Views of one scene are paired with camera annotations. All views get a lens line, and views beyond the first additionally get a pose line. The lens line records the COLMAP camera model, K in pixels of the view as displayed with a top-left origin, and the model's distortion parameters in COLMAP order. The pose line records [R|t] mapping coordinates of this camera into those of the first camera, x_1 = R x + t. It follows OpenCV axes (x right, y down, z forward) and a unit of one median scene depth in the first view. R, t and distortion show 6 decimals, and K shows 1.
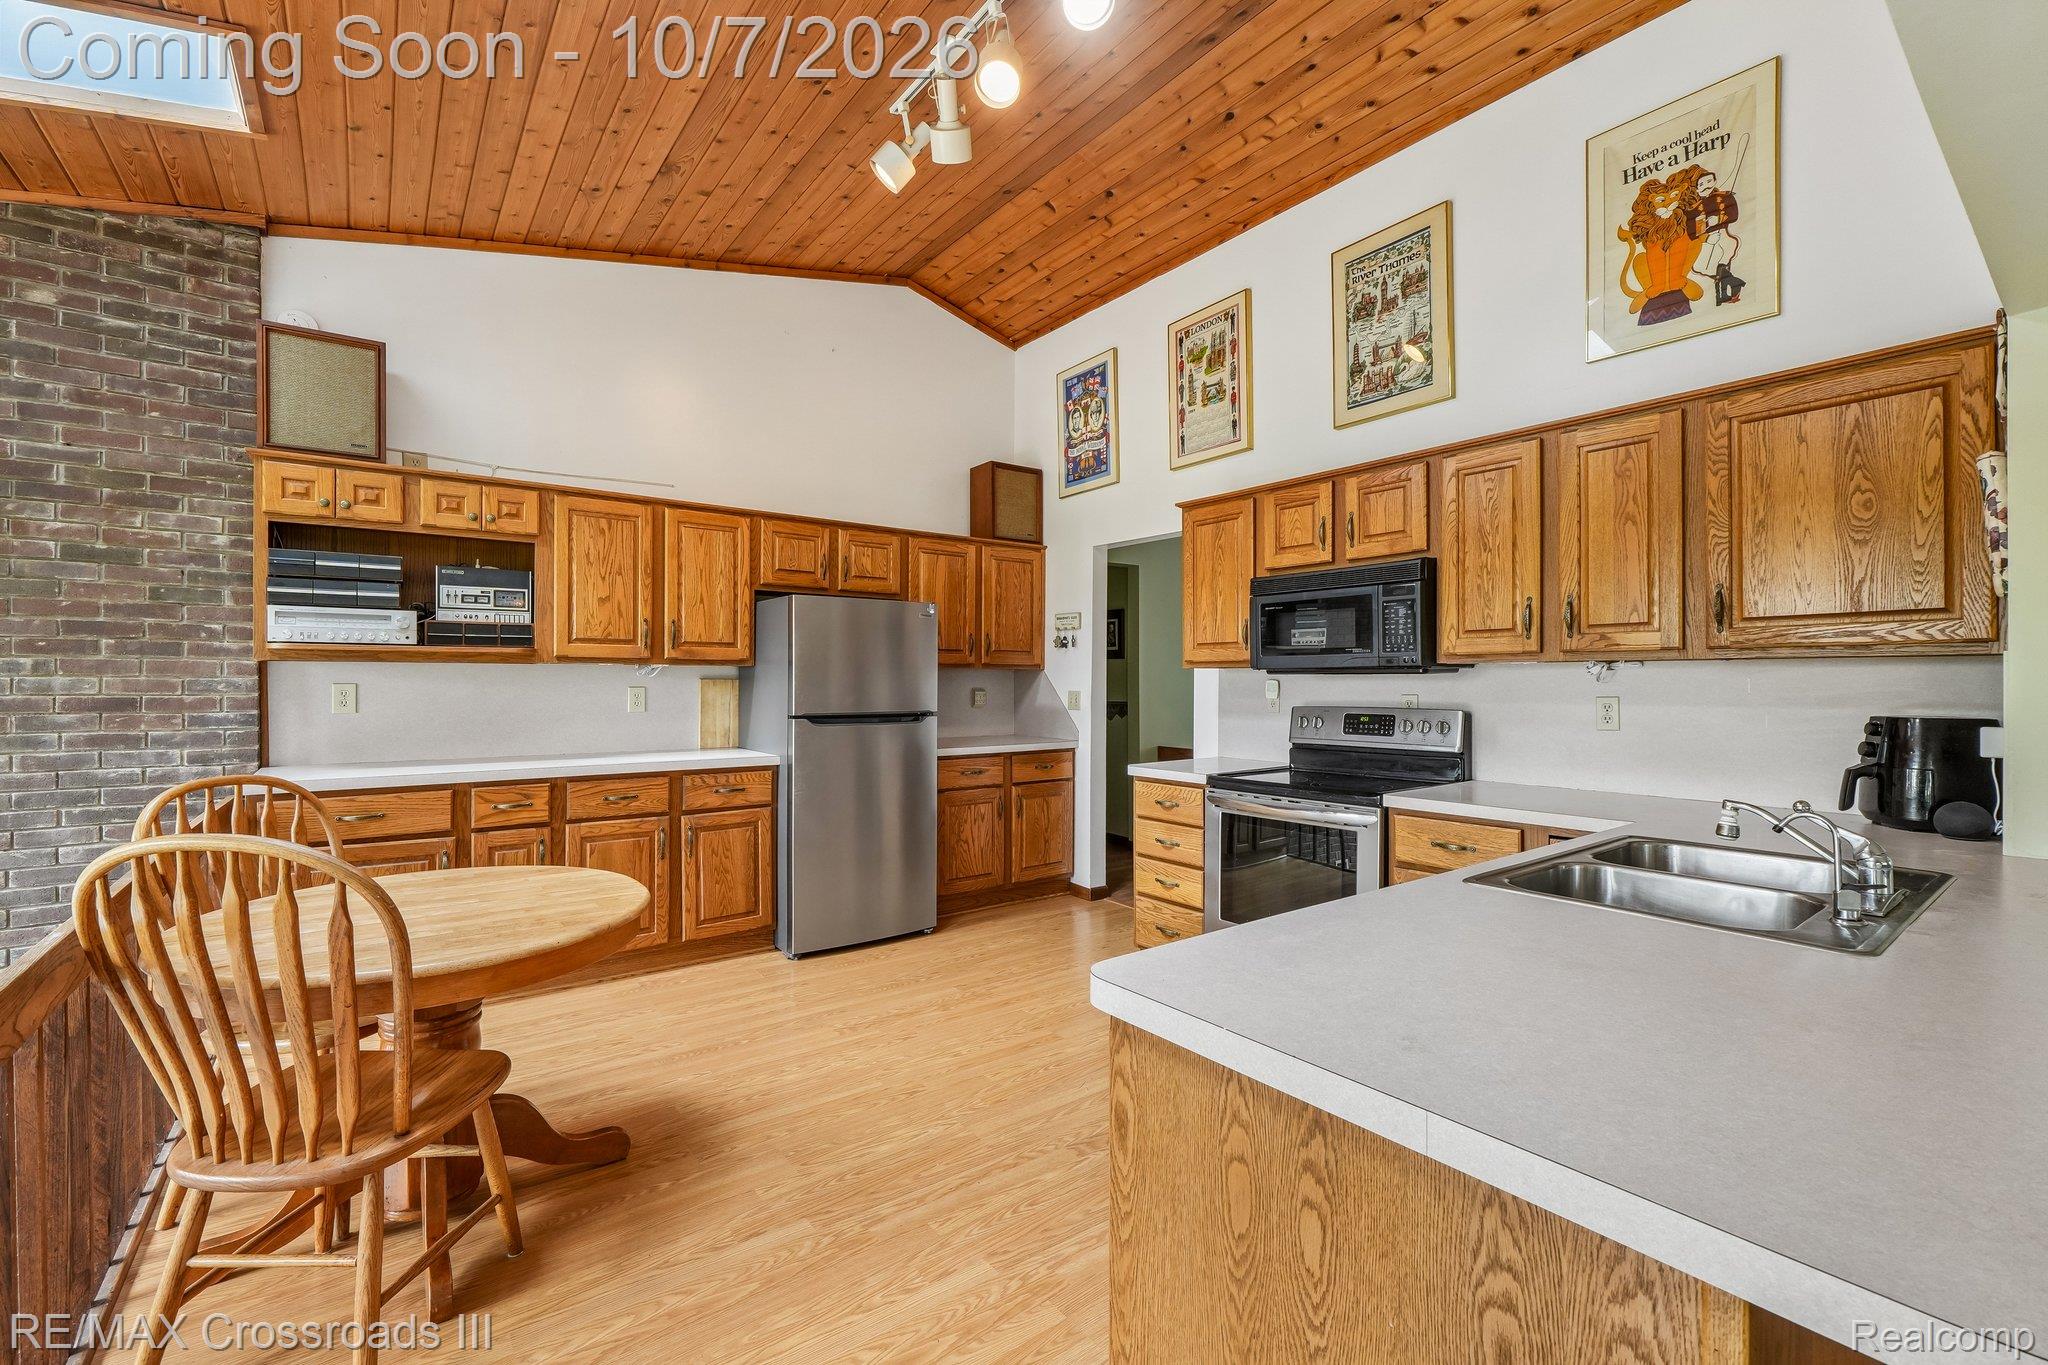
lens RADIAL K [[856.1, 0, 1029.5], [0, 856.1, 679.9], [0, 0, 1]] dist [-0.002333, 0.000860]
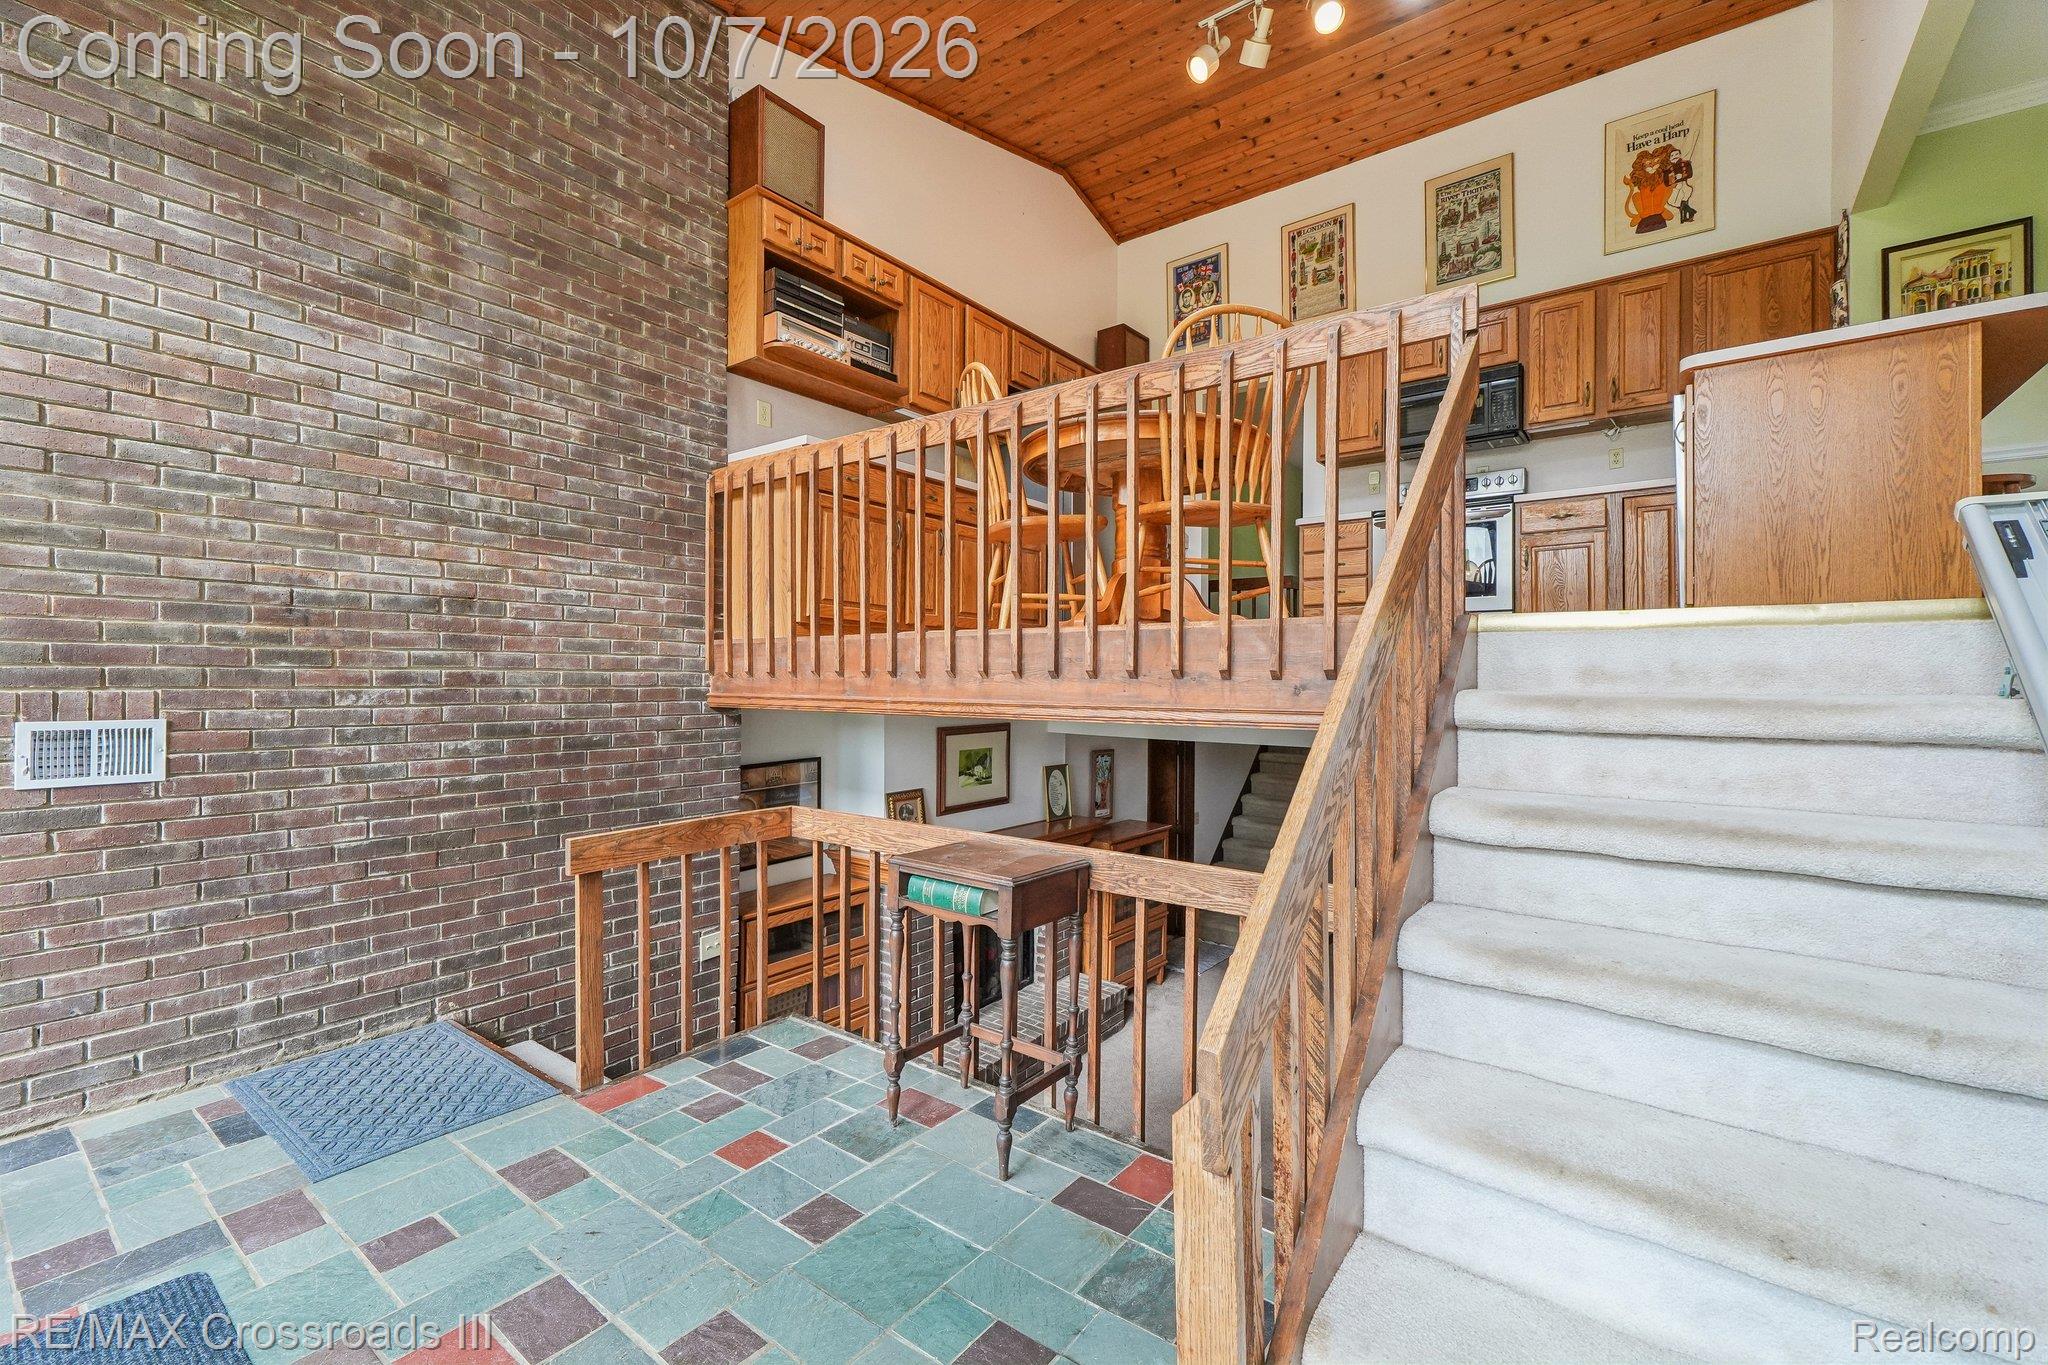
lens RADIAL K [[856.1, 0, 1028.9], [0, 856.1, 679.9], [0, 0, 1]] dist [-0.002333, 0.000860]
pose [[0.963031, 0.001082, 0.269388, -0.797893], [-0.002293, 0.999989, 0.004179, 0.413295], [-0.269381, -0.004642, 0.963023, -0.295672]]
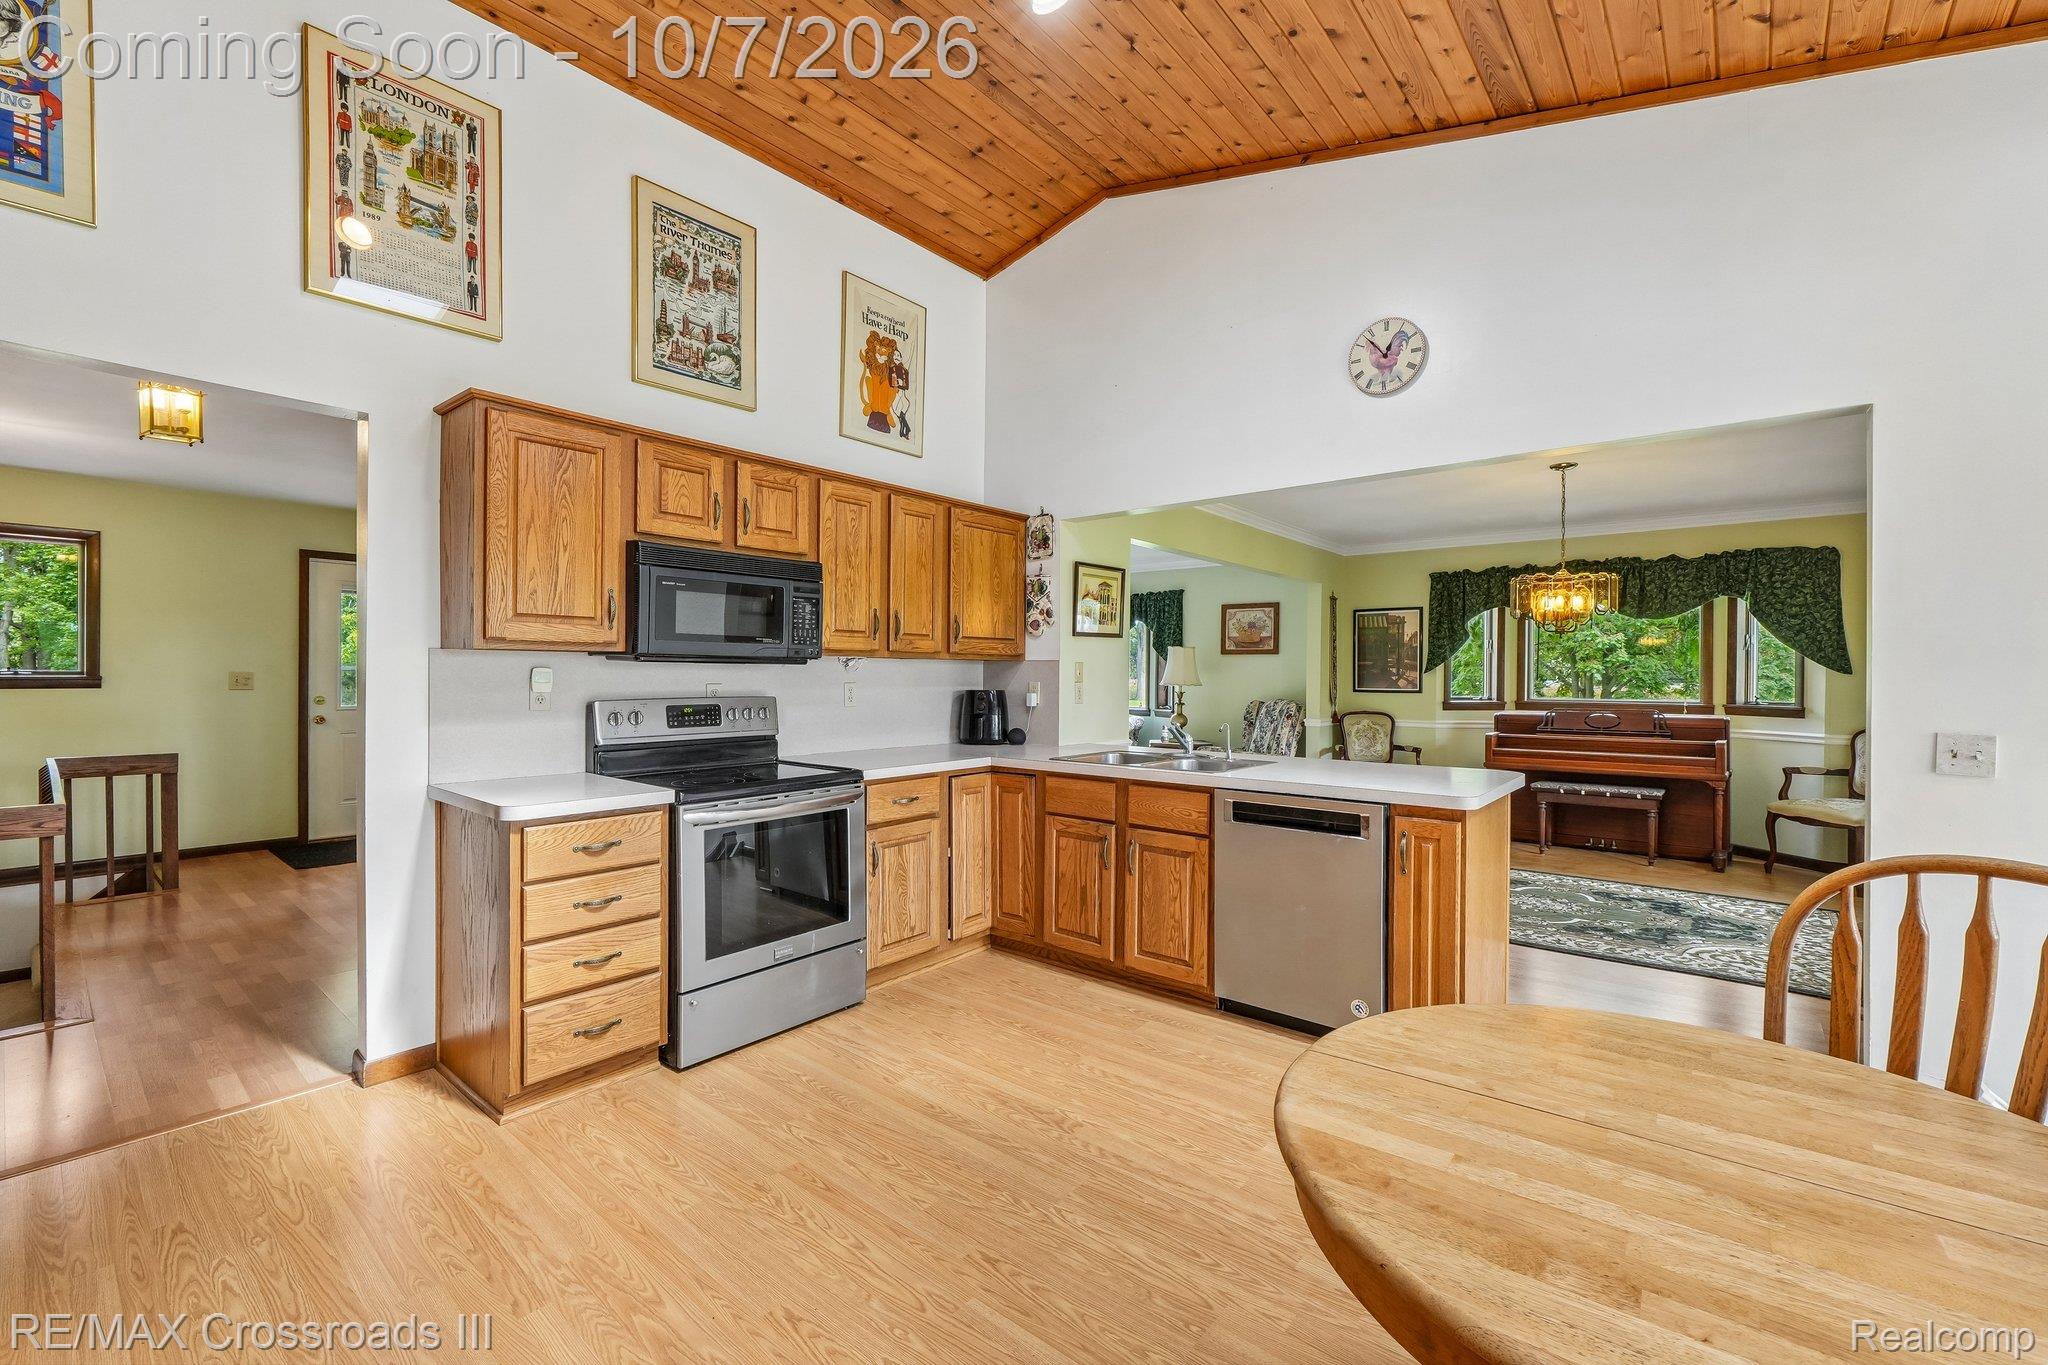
lens RADIAL K [[856.1, 0, 1031.6], [0, 856.1, 676.3], [0, 0, 1]] dist [-0.002333, 0.000860]
pose [[-0.218780, -0.006428, 0.975753, -0.640407], [-0.010991, 0.999931, 0.004123, 0.000099], [-0.975712, -0.009823, -0.218836, 0.874113]]
